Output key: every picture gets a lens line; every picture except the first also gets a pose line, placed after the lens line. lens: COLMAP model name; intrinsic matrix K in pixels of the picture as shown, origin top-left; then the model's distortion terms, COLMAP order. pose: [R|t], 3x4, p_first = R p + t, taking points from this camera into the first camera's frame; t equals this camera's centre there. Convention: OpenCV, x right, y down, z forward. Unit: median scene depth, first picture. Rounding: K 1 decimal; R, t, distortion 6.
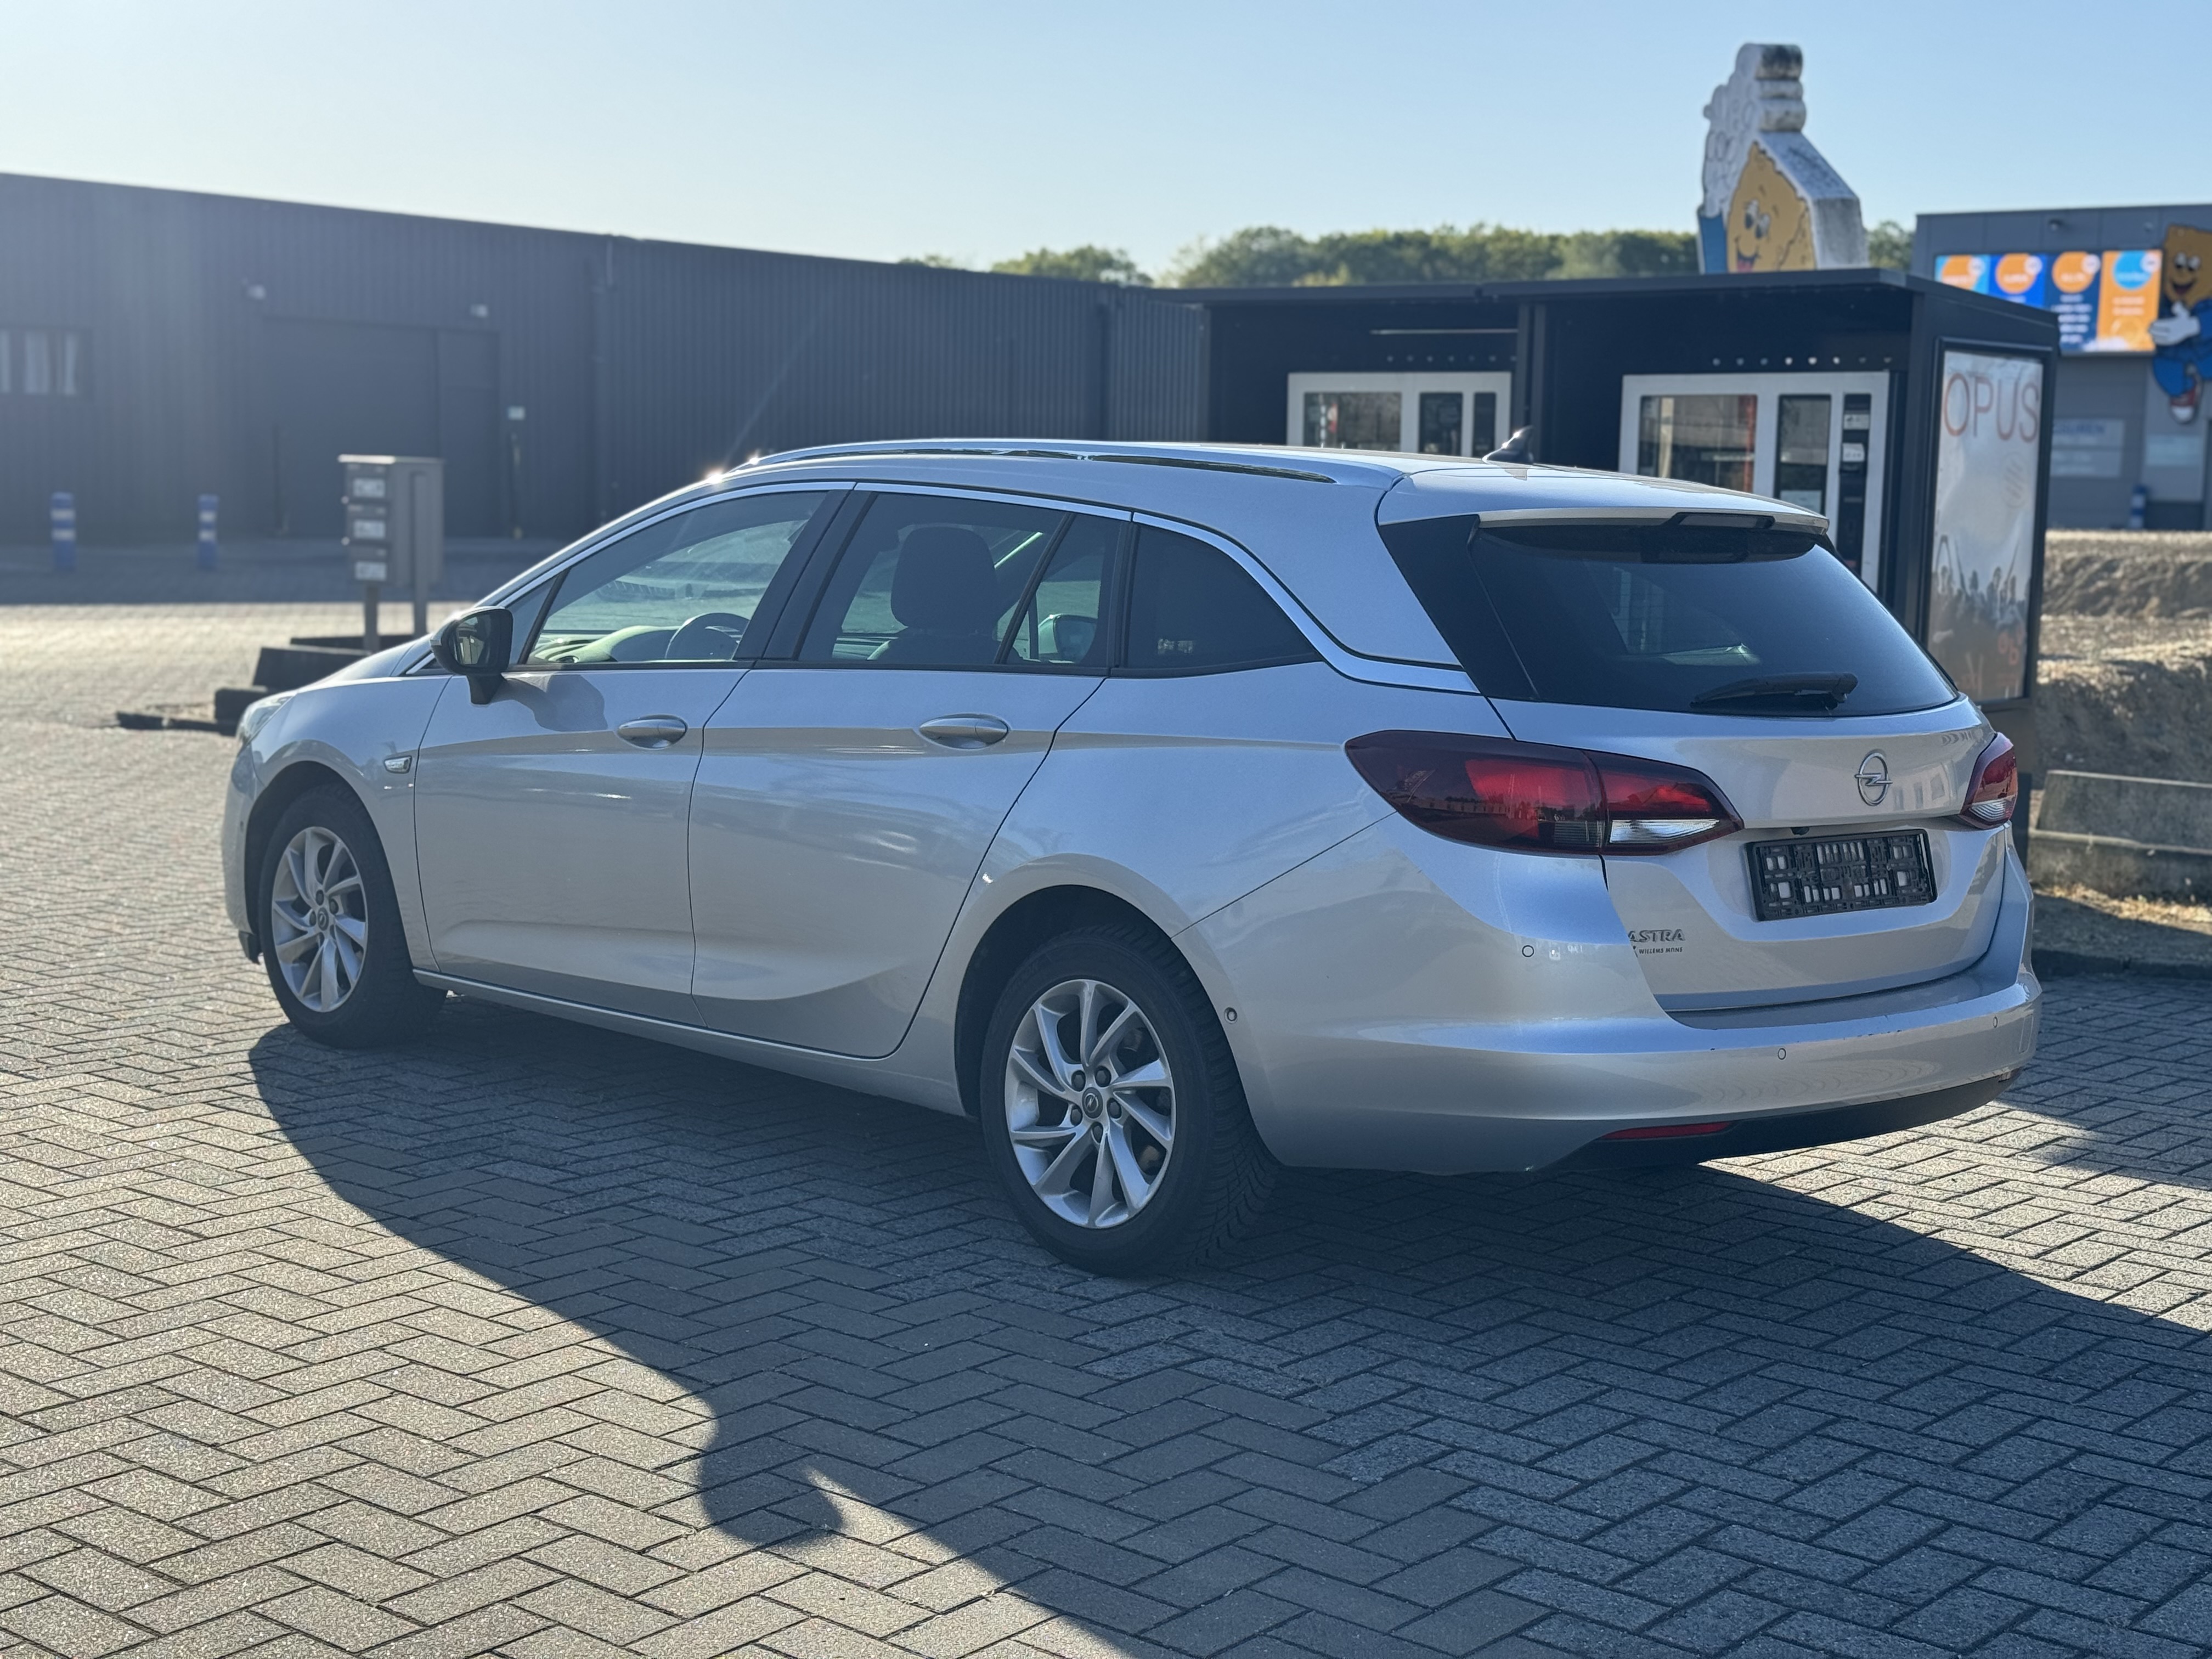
lens RADIAL K [[3082.7, 0, 1106.0], [0, 3082.7, 829.5], [0, 0, 1]] dist [0.023149, -0.014295]
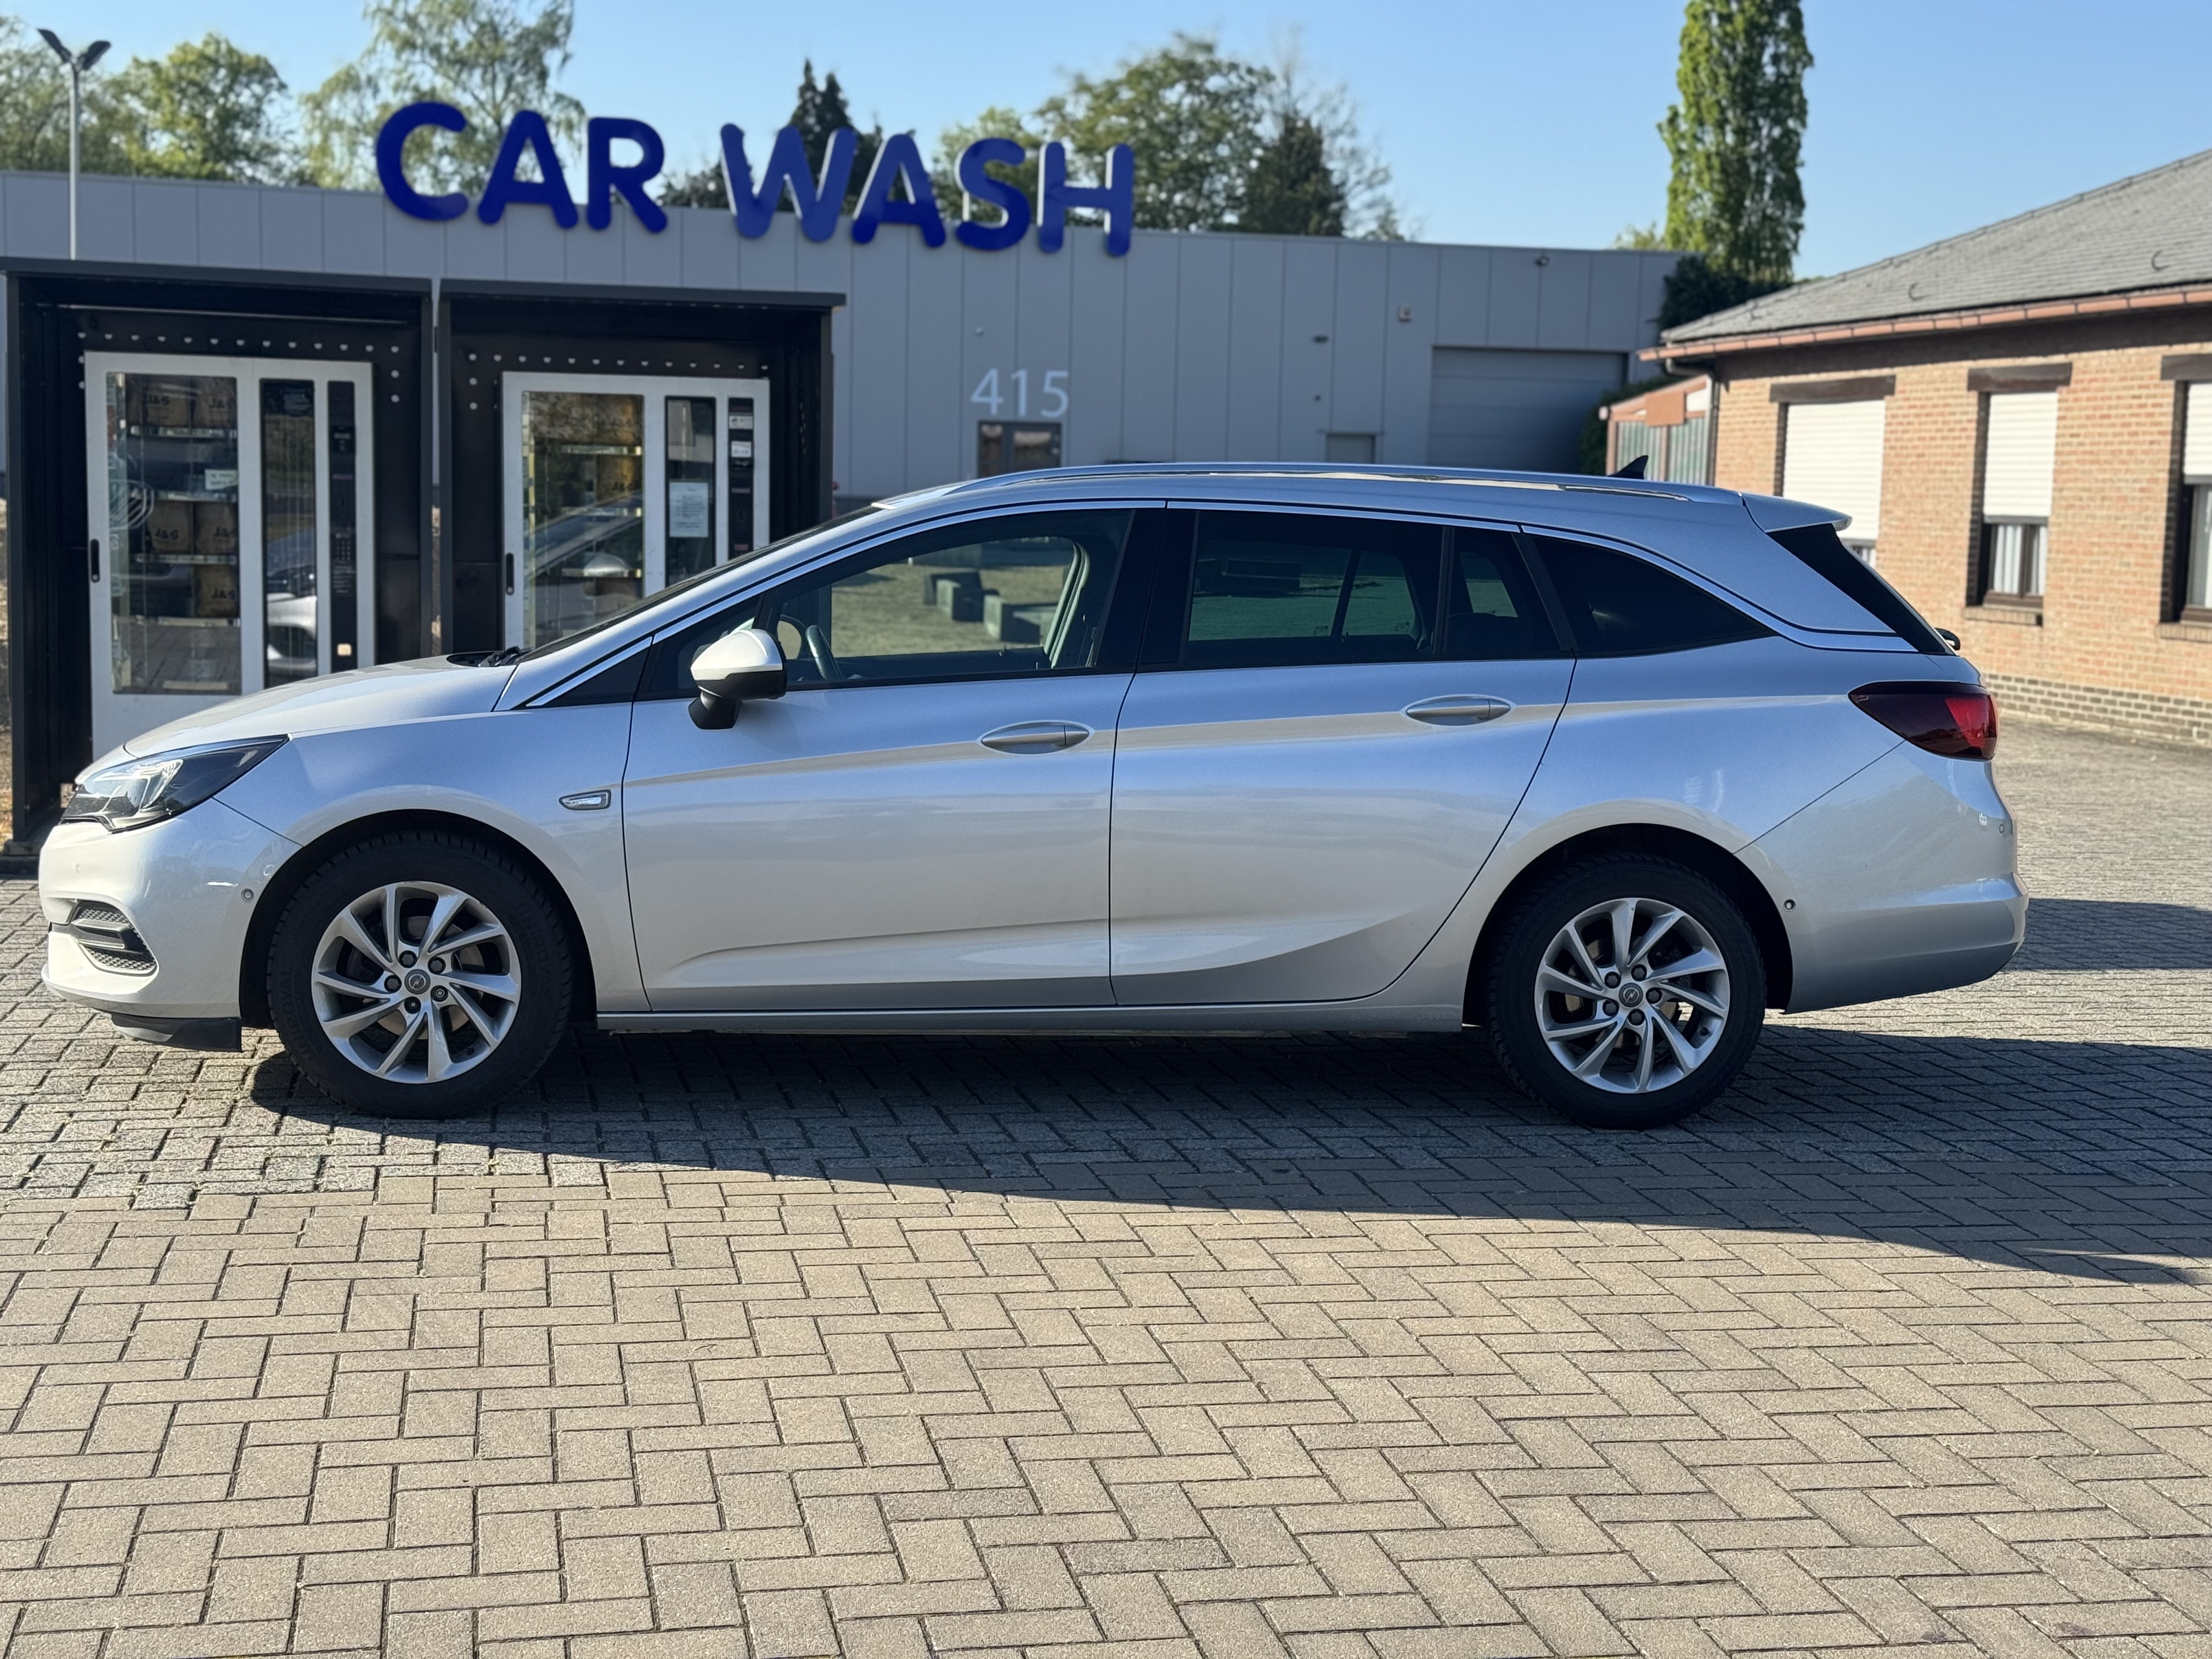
lens RADIAL K [[3012.5, 0, 1106.0], [0, 3012.5, 829.5], [0, 0, 1]] dist [0.151342, -0.135805]
pose [[0.629662, -0.093536, 0.771217, -0.654333], [0.081037, 0.995218, 0.054540, -0.038411], [-0.772631, 0.028156, 0.634231, 0.226156]]
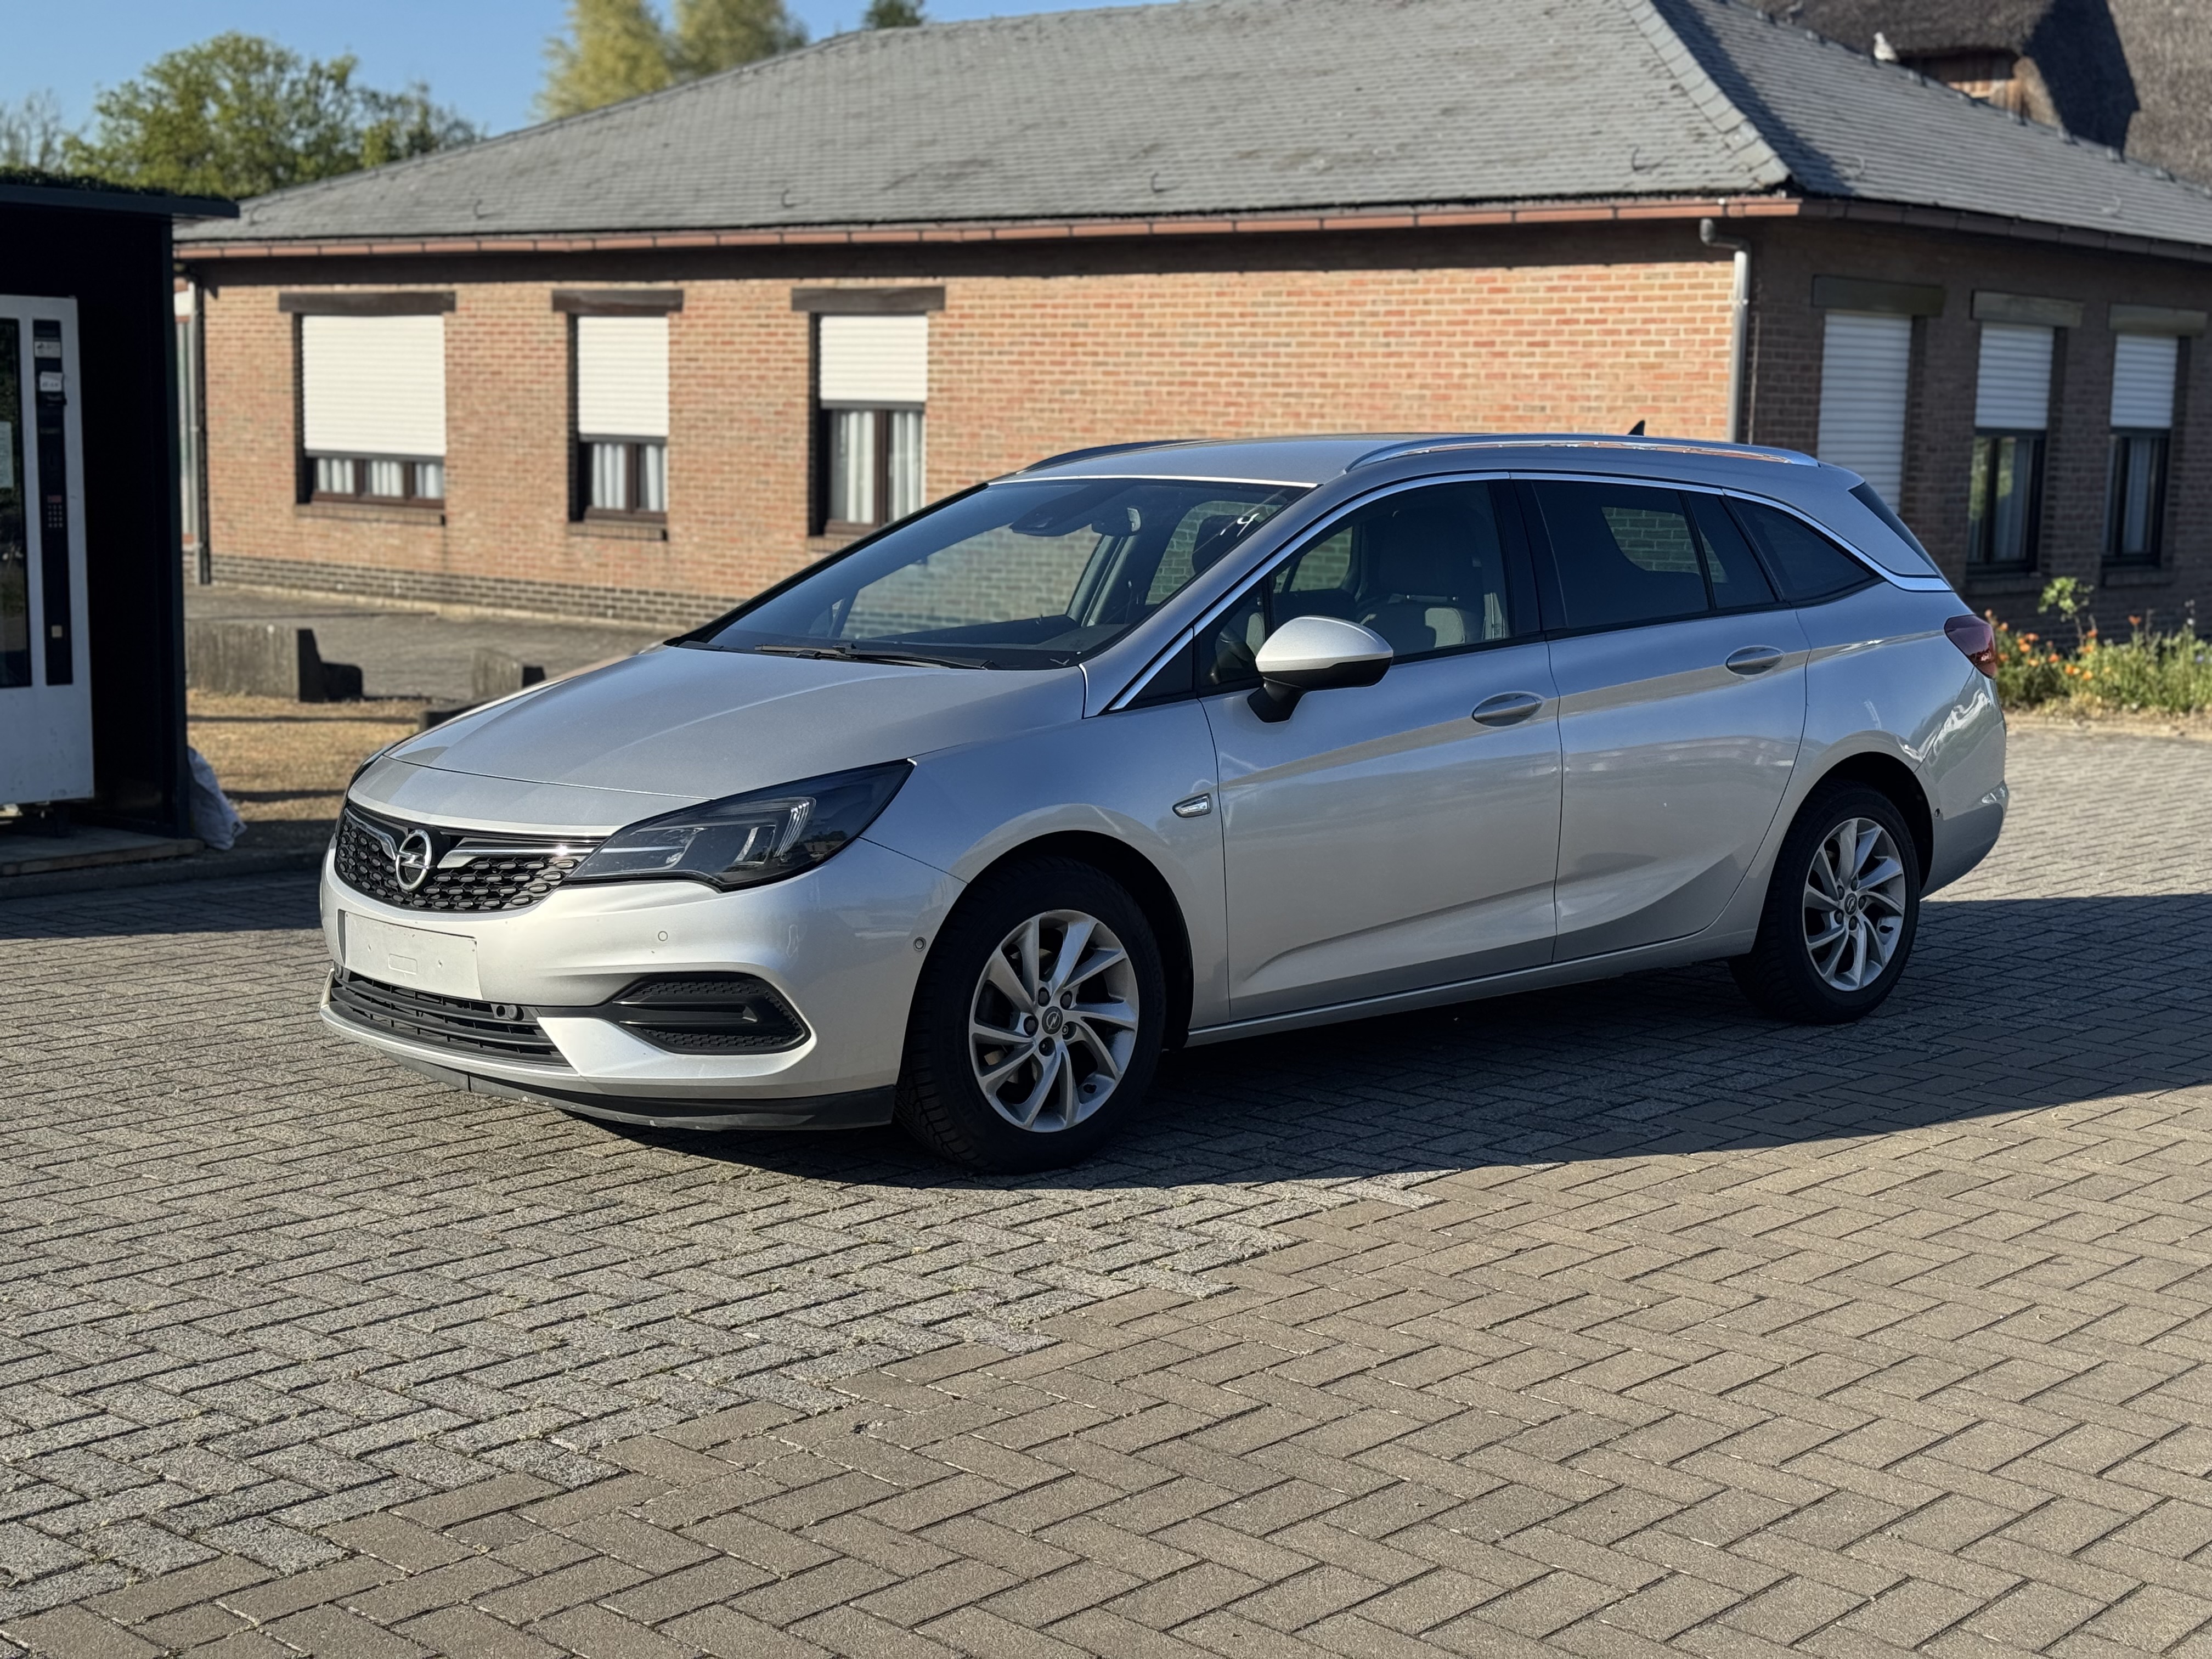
lens RADIAL K [[3012.5, 0, 1106.0], [0, 3012.5, 829.5], [0, 0, 1]] dist [0.151342, -0.135805]
pose [[0.038974, -0.150740, 0.987805, -0.840485], [0.097077, 0.984451, 0.146399, -0.110763], [-0.994514, 0.090187, 0.053001, 0.758698]]
